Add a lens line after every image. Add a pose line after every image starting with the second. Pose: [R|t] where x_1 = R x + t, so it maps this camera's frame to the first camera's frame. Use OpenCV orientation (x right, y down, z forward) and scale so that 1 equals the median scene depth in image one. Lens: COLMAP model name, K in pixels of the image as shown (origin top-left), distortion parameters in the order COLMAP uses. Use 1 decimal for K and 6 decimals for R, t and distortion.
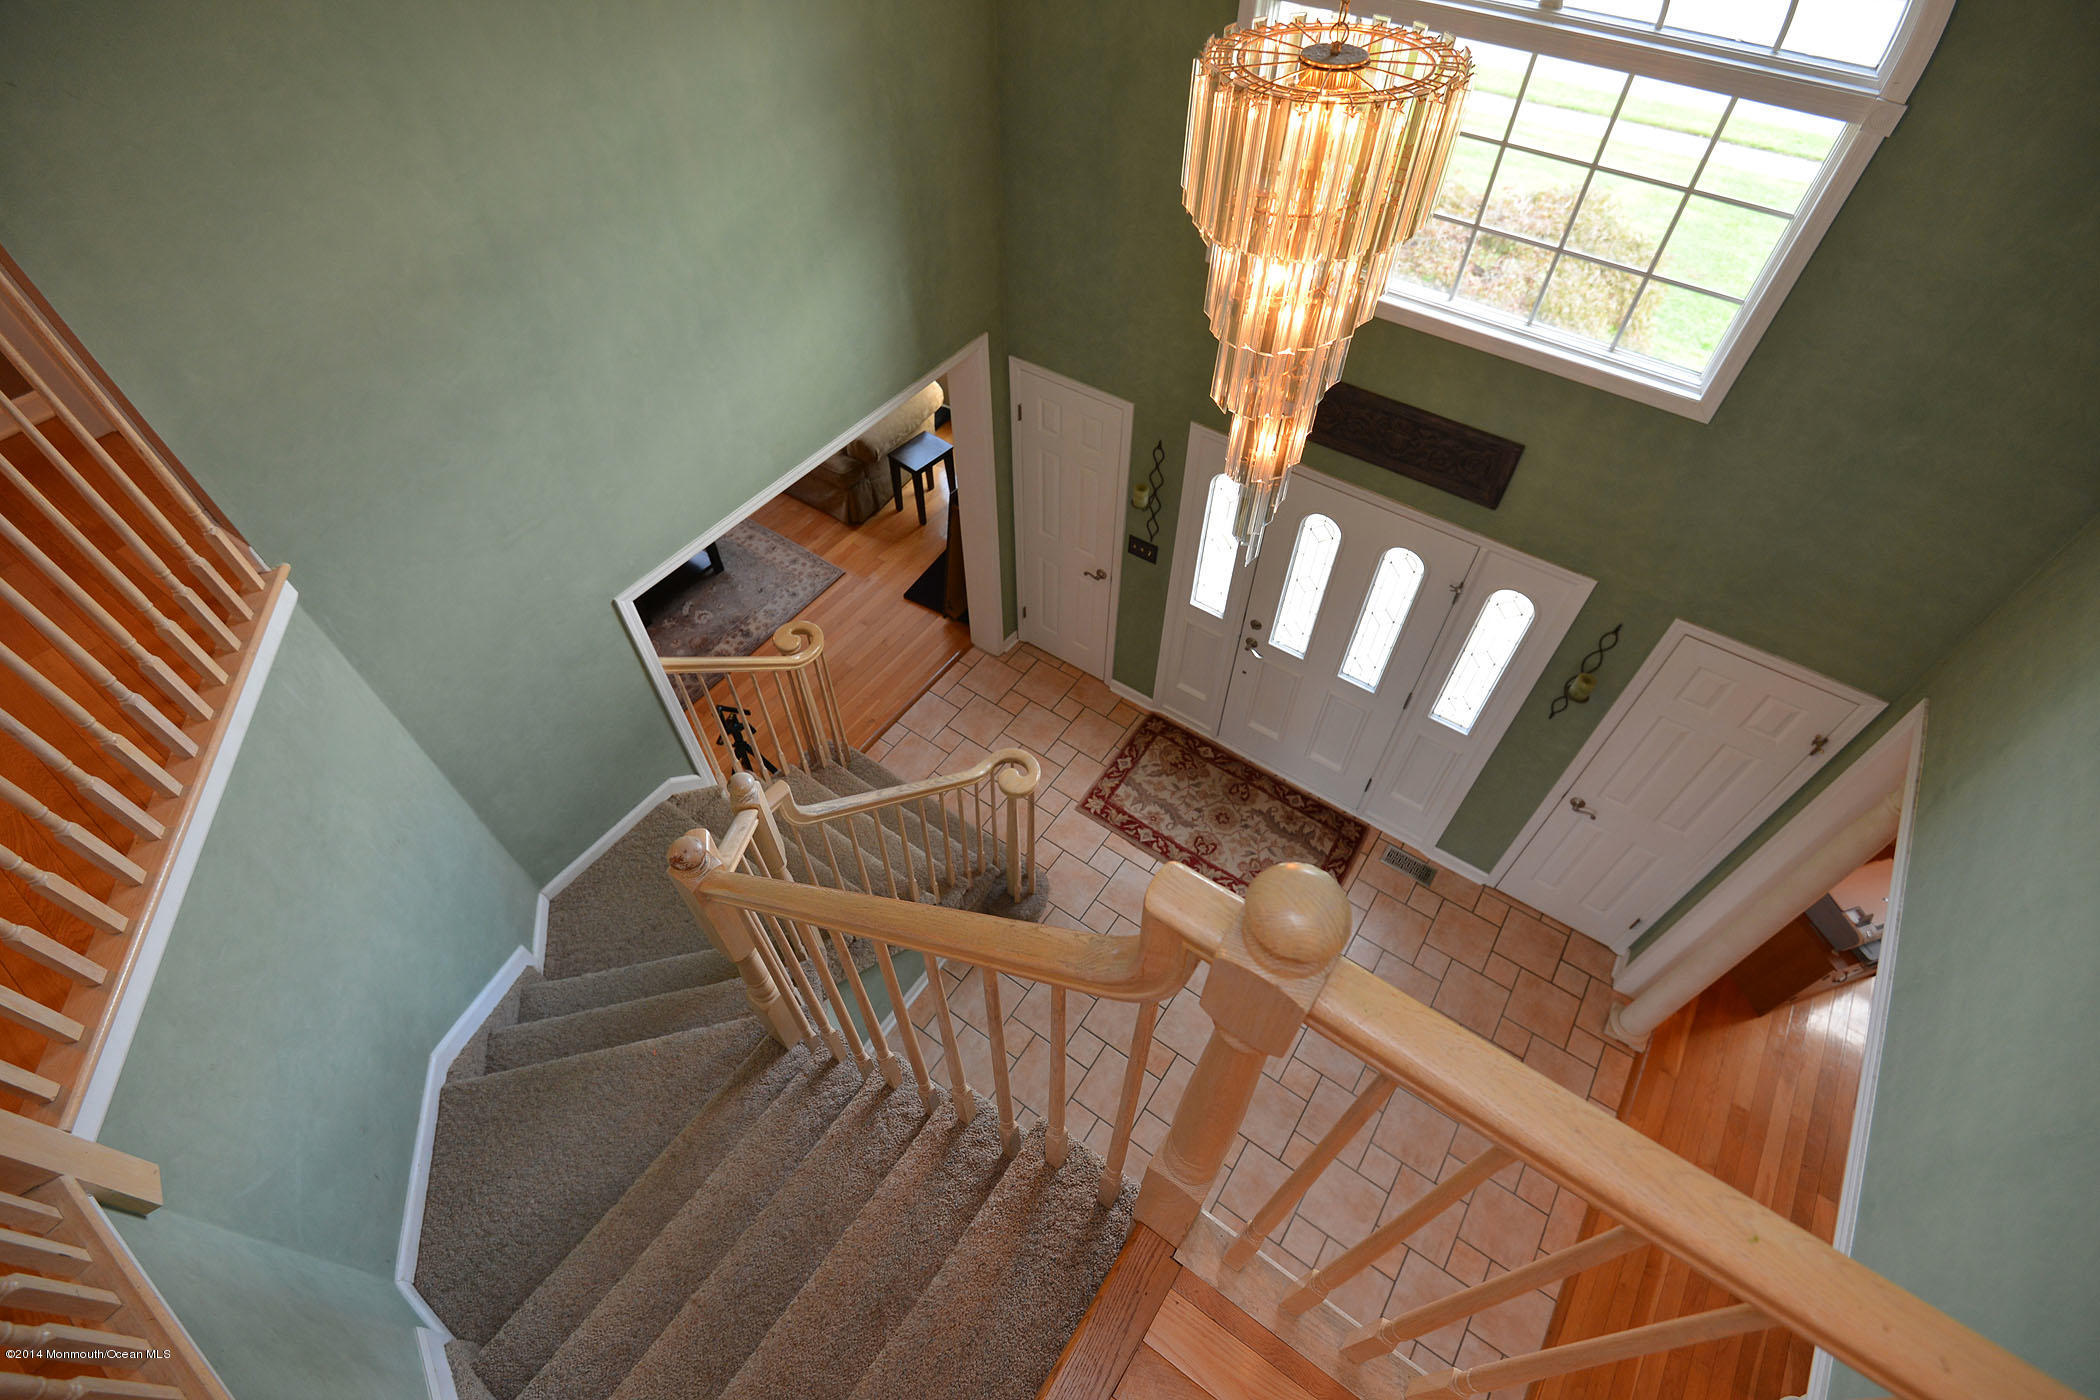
lens RADIAL K [[956.3, 0, 1058.4], [0, 956.3, 702.2], [0, 0, 1]] dist [-0.007443, -0.005241]
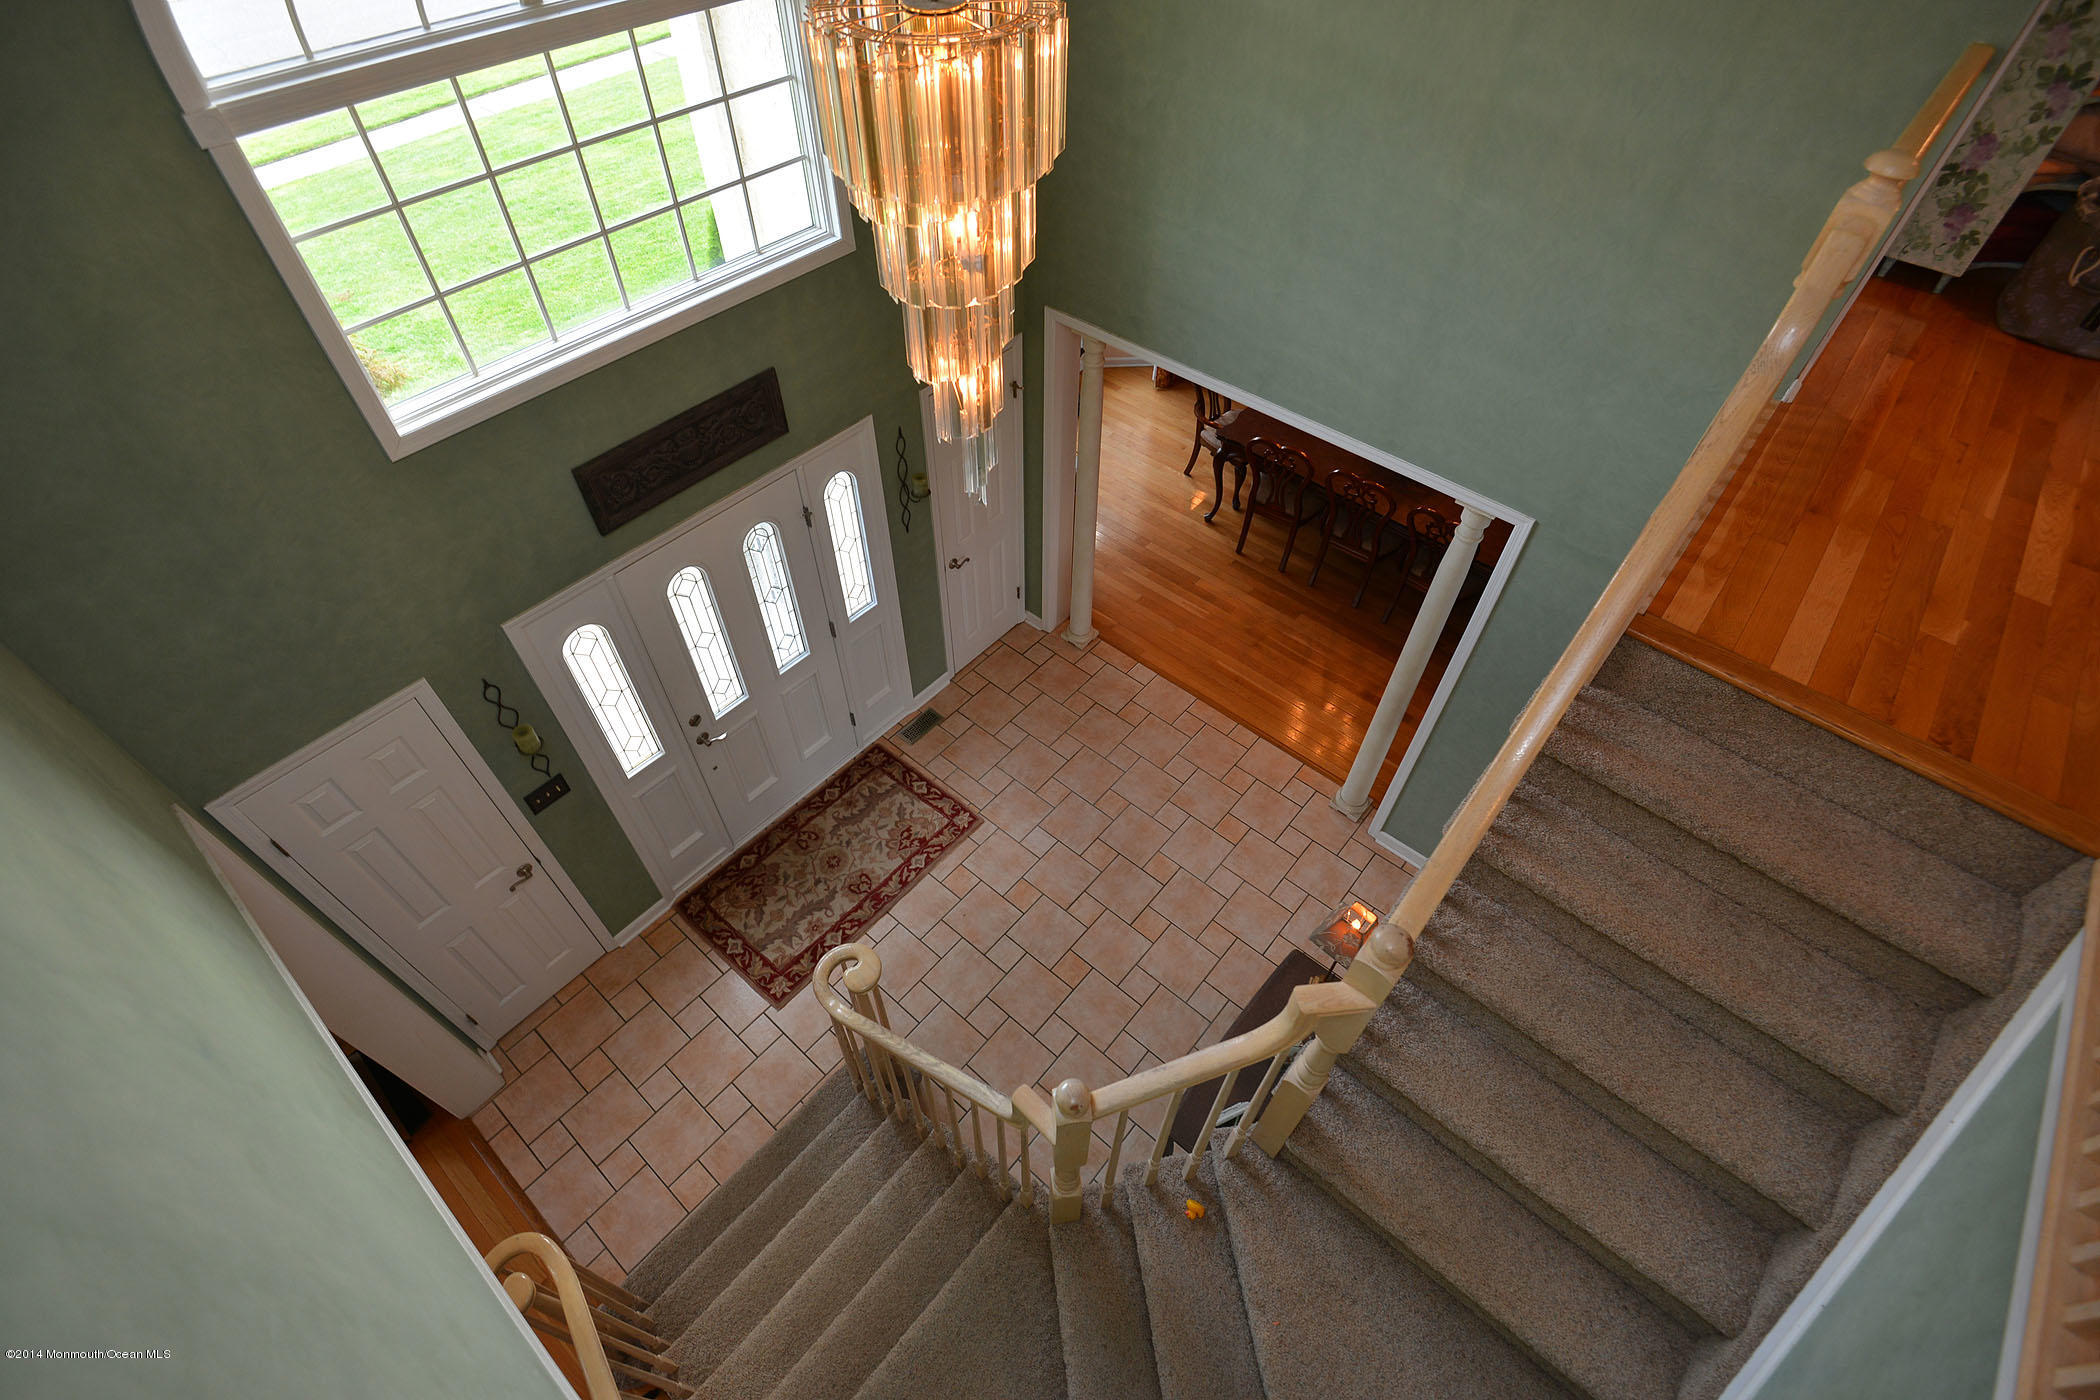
lens RADIAL K [[956.3, 0, 1041.7], [0, 956.3, 697.2], [0, 0, 1]] dist [-0.007443, -0.005241]
pose [[0.099212, -0.757059, 0.645770, -0.300432], [0.762805, 0.474595, 0.439191, -0.217855], [-0.638973, 0.449023, 0.624574, 0.195007]]
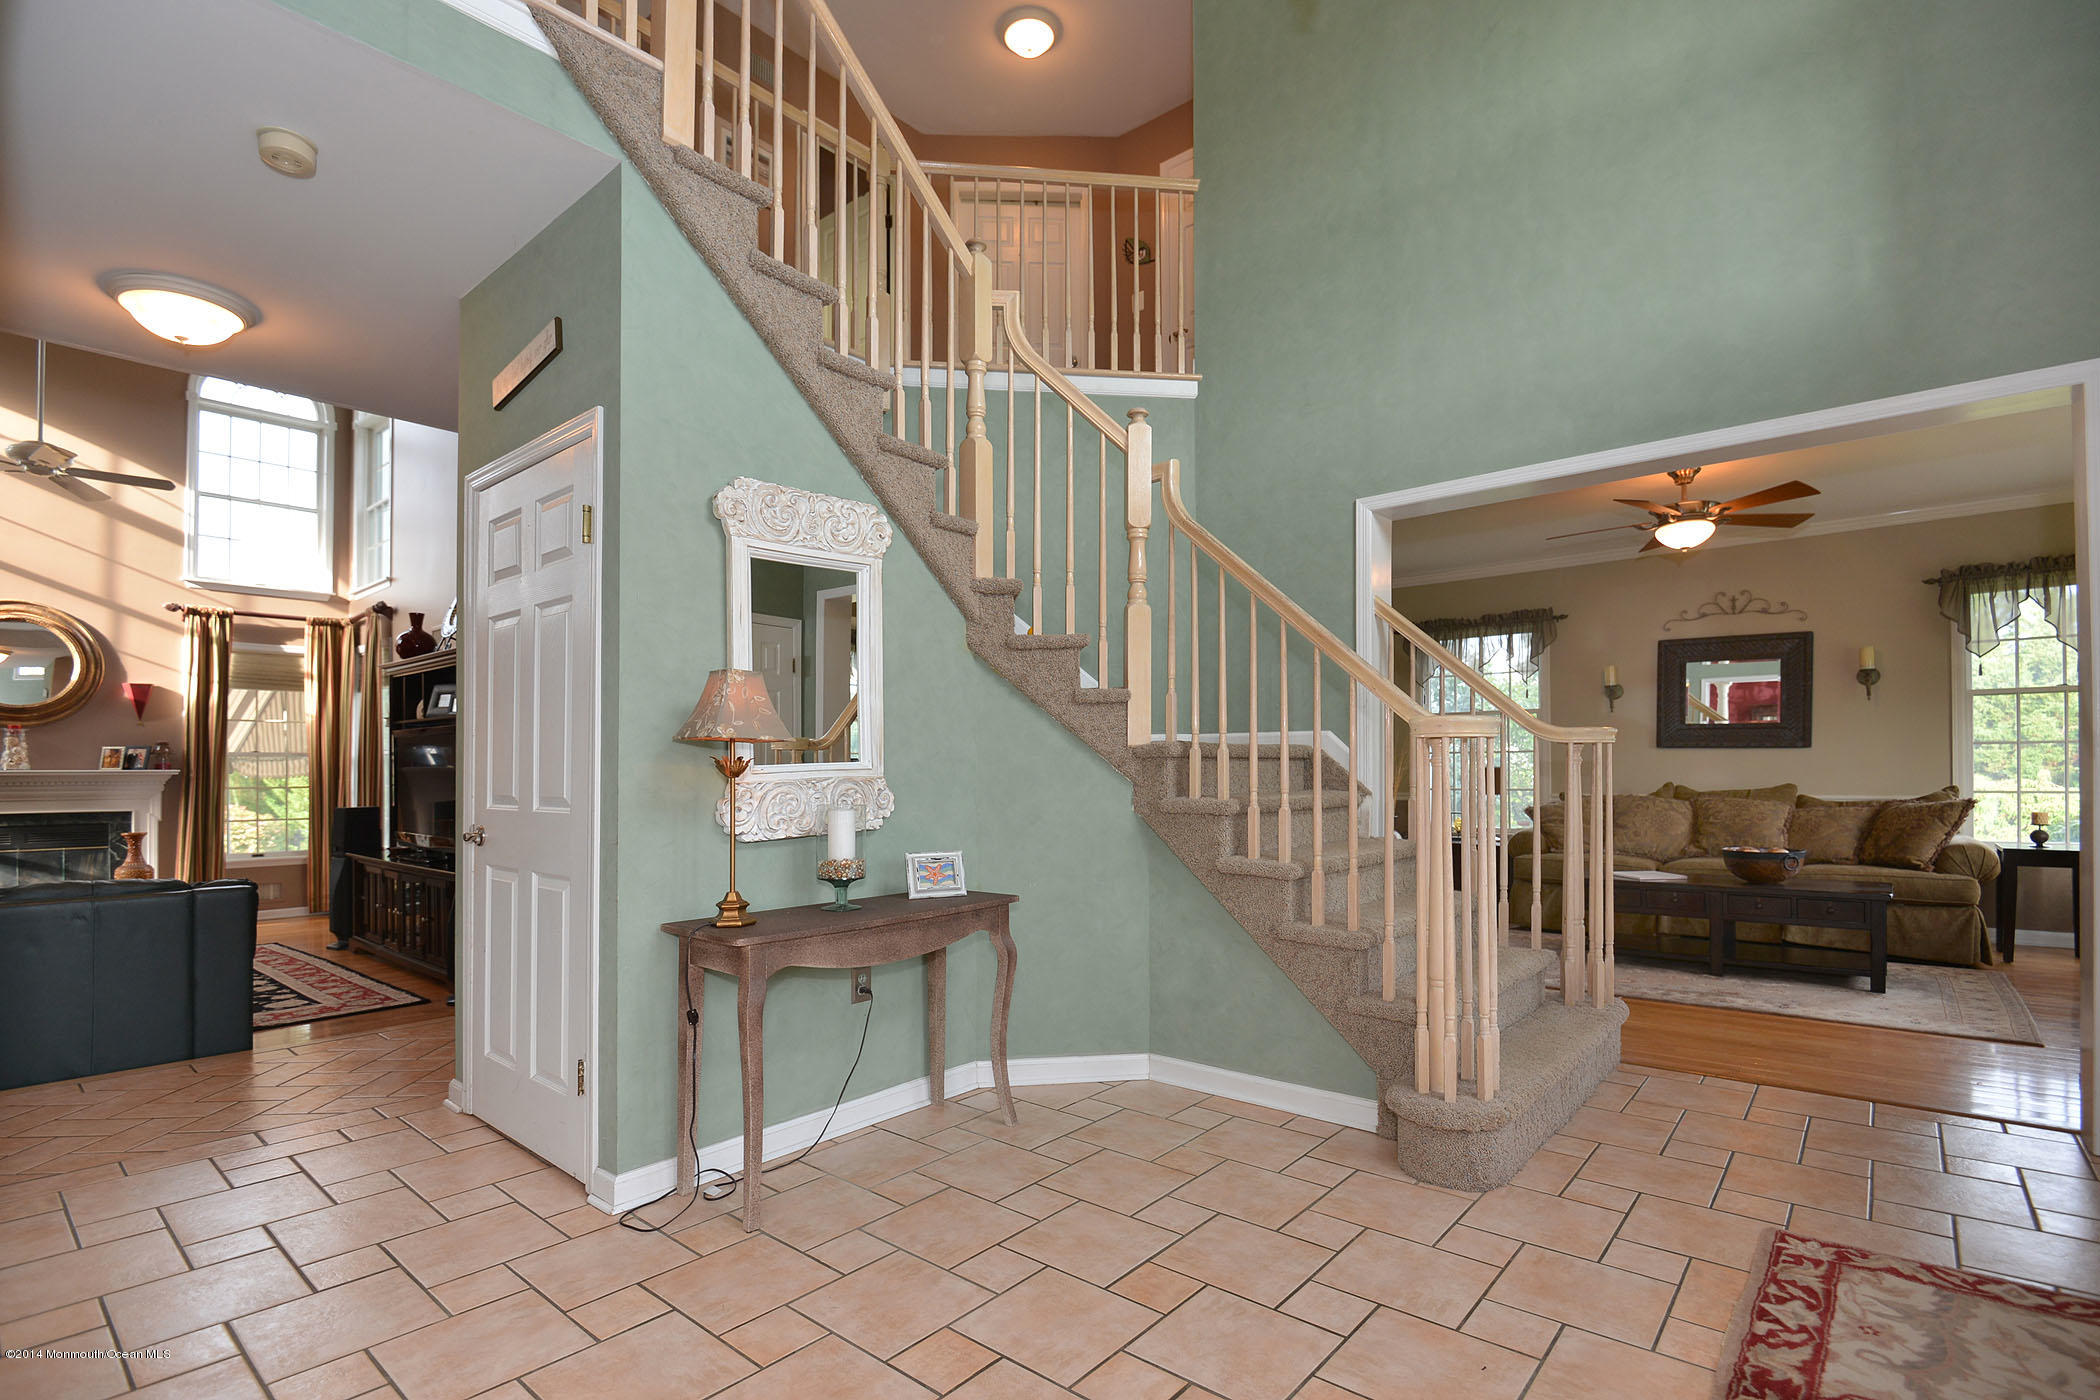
lens RADIAL K [[956.3, 0, 1017.3], [0, 956.3, 766.3], [0, 0, 1]] dist [-0.007443, -0.005241]
pose [[-0.138419, -0.003533, -0.990367, 0.483442], [-0.762563, 0.638451, 0.104302, 0.191337], [0.631932, 0.769655, -0.091068, 0.676863]]
